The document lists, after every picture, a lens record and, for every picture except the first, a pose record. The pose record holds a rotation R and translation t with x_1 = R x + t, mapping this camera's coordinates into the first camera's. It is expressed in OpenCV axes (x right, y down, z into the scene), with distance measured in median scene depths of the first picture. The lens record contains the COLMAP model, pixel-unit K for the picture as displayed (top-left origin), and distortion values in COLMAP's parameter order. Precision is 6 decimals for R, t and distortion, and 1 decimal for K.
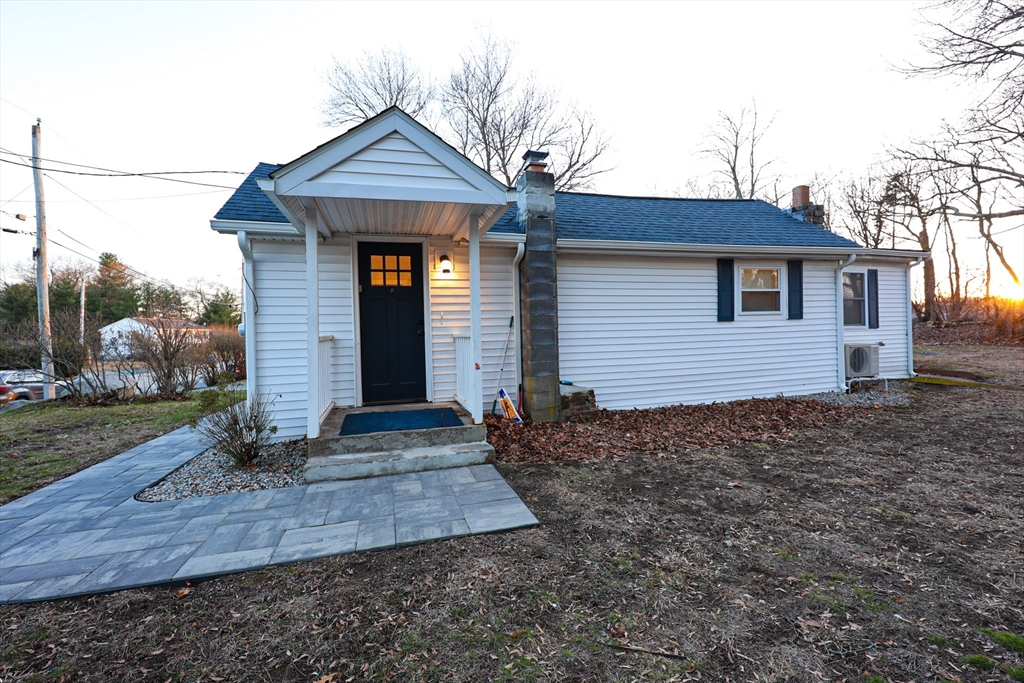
lens RADIAL K [[416.8, 0, 513.4], [0, 416.8, 336.3], [0, 0, 1]] dist [-0.000550, 0.000085]
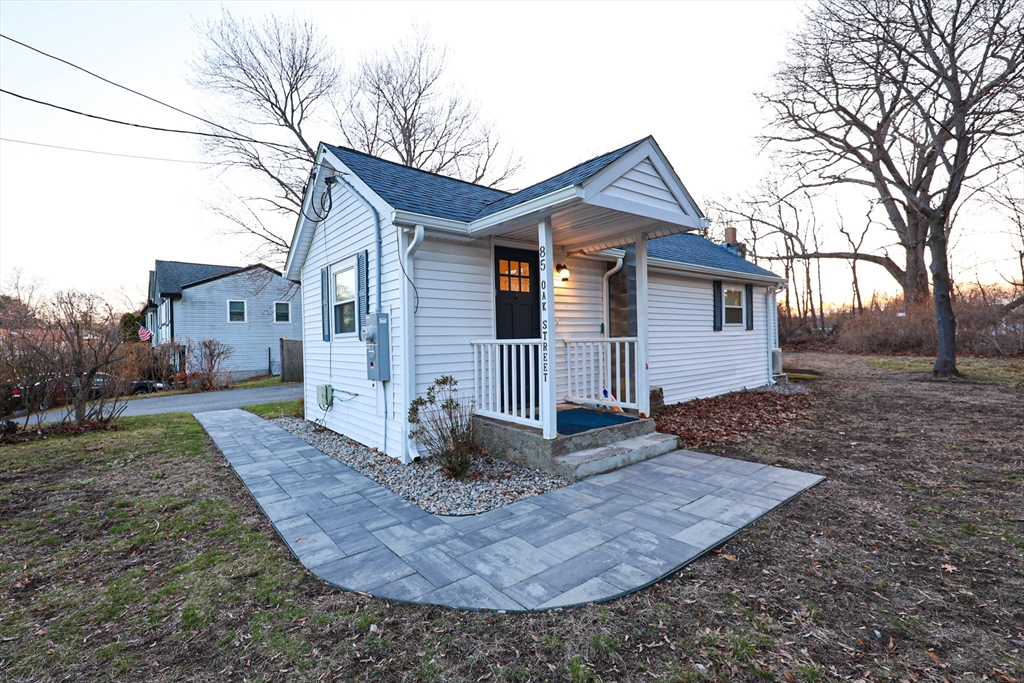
lens RADIAL K [[424.7, 0, 514.7], [0, 424.7, 337.7], [0, 0, 1]] dist [-0.001003, -0.000251]
pose [[0.930361, 0.004318, 0.366618, -0.819837], [0.004575, 0.999716, -0.023383, 0.018932], [-0.366615, 0.023432, 0.930078, 0.056215]]
